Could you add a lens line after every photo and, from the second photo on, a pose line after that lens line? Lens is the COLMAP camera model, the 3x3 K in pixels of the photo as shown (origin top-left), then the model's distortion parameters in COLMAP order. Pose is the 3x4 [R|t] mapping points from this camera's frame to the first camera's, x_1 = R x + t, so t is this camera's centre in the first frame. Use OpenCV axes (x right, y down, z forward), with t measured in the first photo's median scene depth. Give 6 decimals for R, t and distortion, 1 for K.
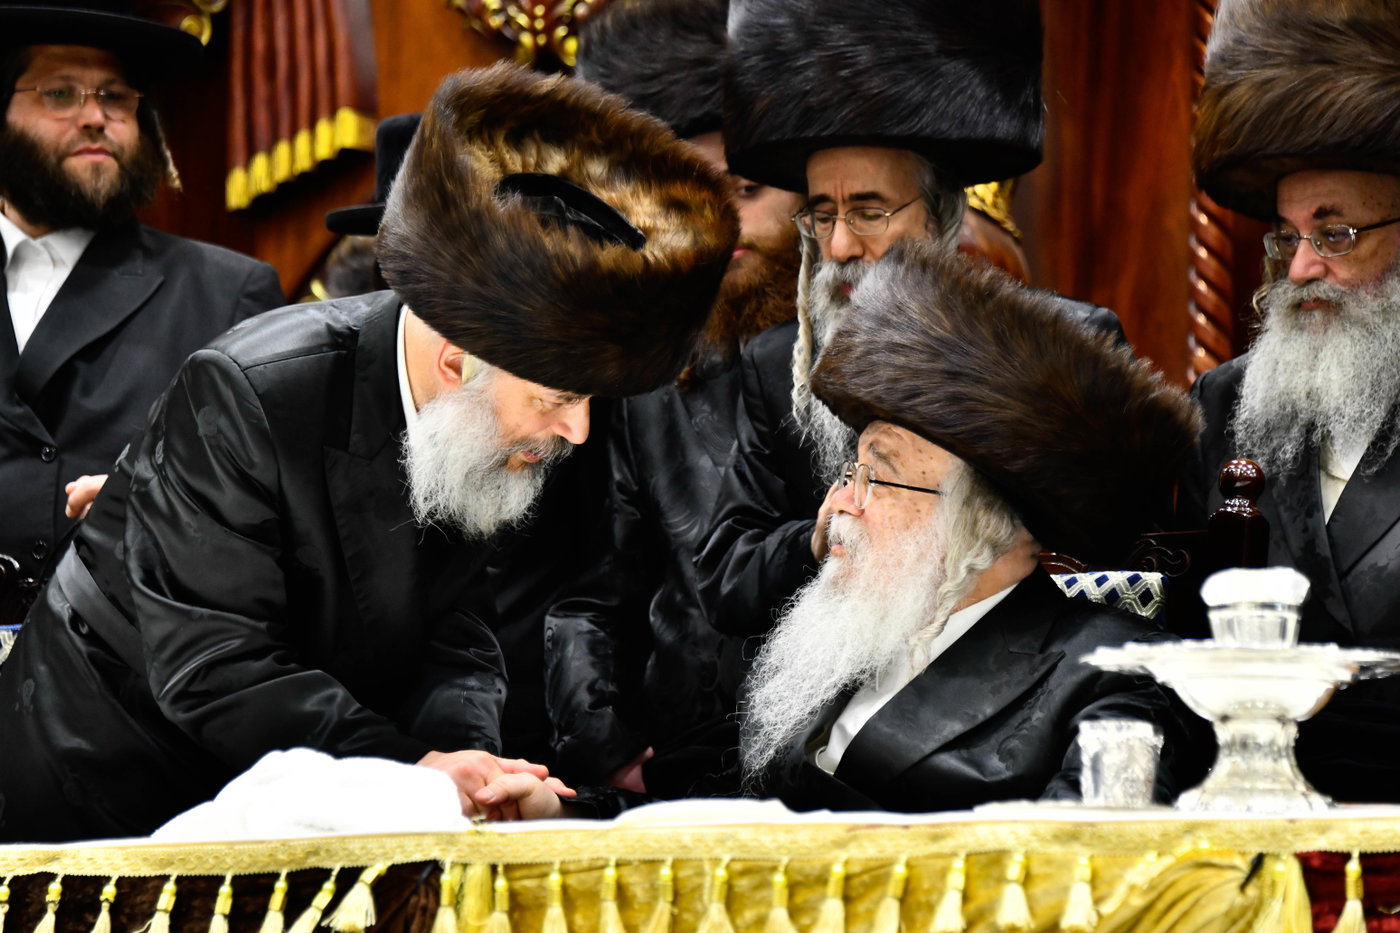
lens RADIAL K [[6289.4, 0, 700.0], [0, 6289.4, 466.5], [0, 0, 1]] dist [1.970325, 16.838806]
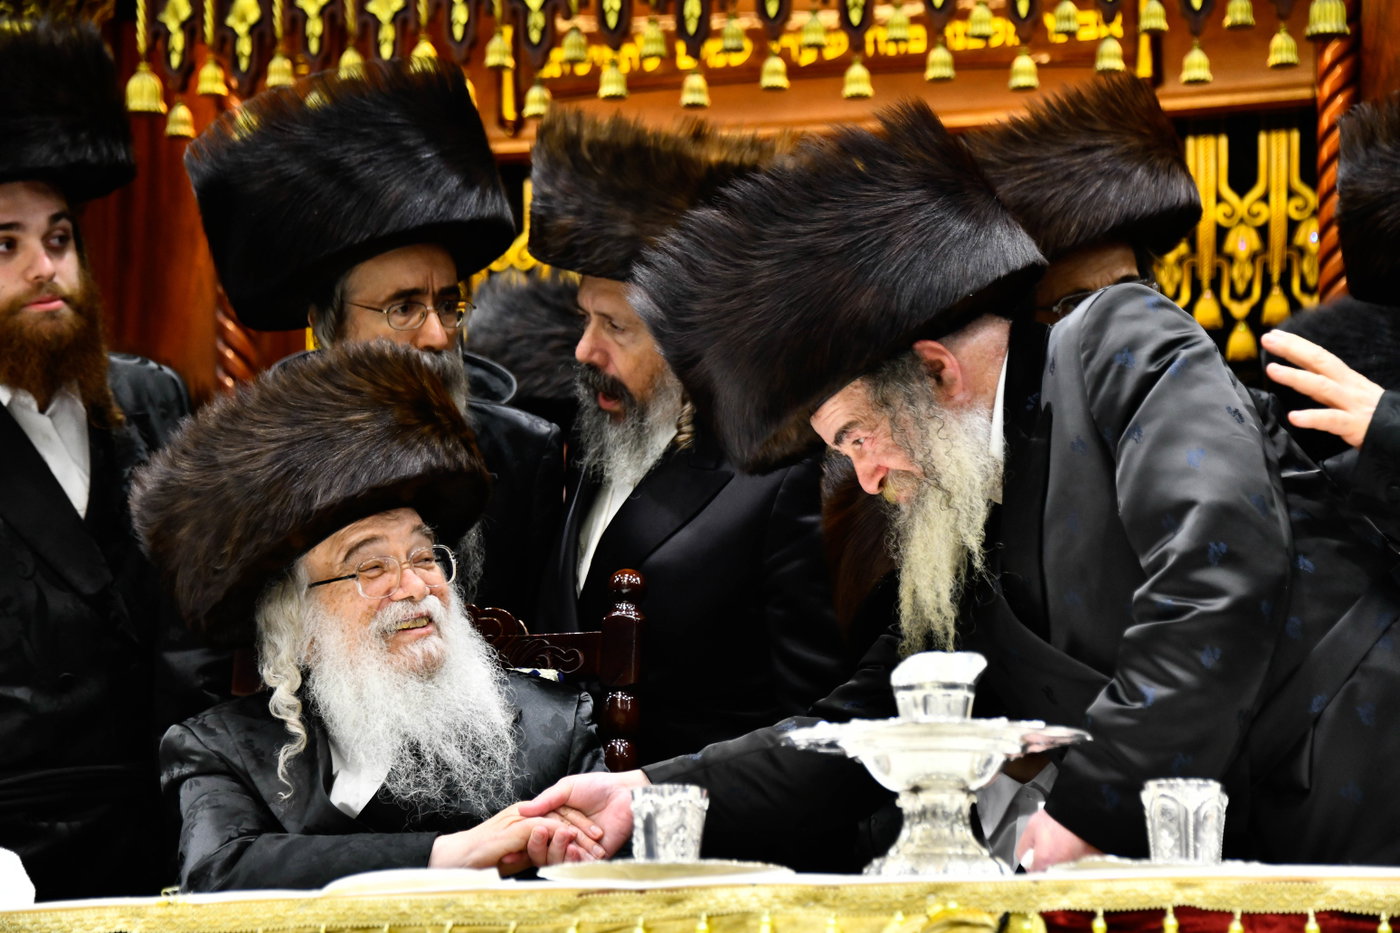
lens RADIAL K [[4946.1, 0, 700.0], [0, 4946.1, 466.5], [0, 0, 1]] dist [1.415513, 3.127709]
pose [[0.949658, 0.030523, 0.311799, -0.217811], [-0.018701, 0.998991, -0.040835, 0.019746], [-0.312731, 0.032949, 0.949270, 0.201832]]
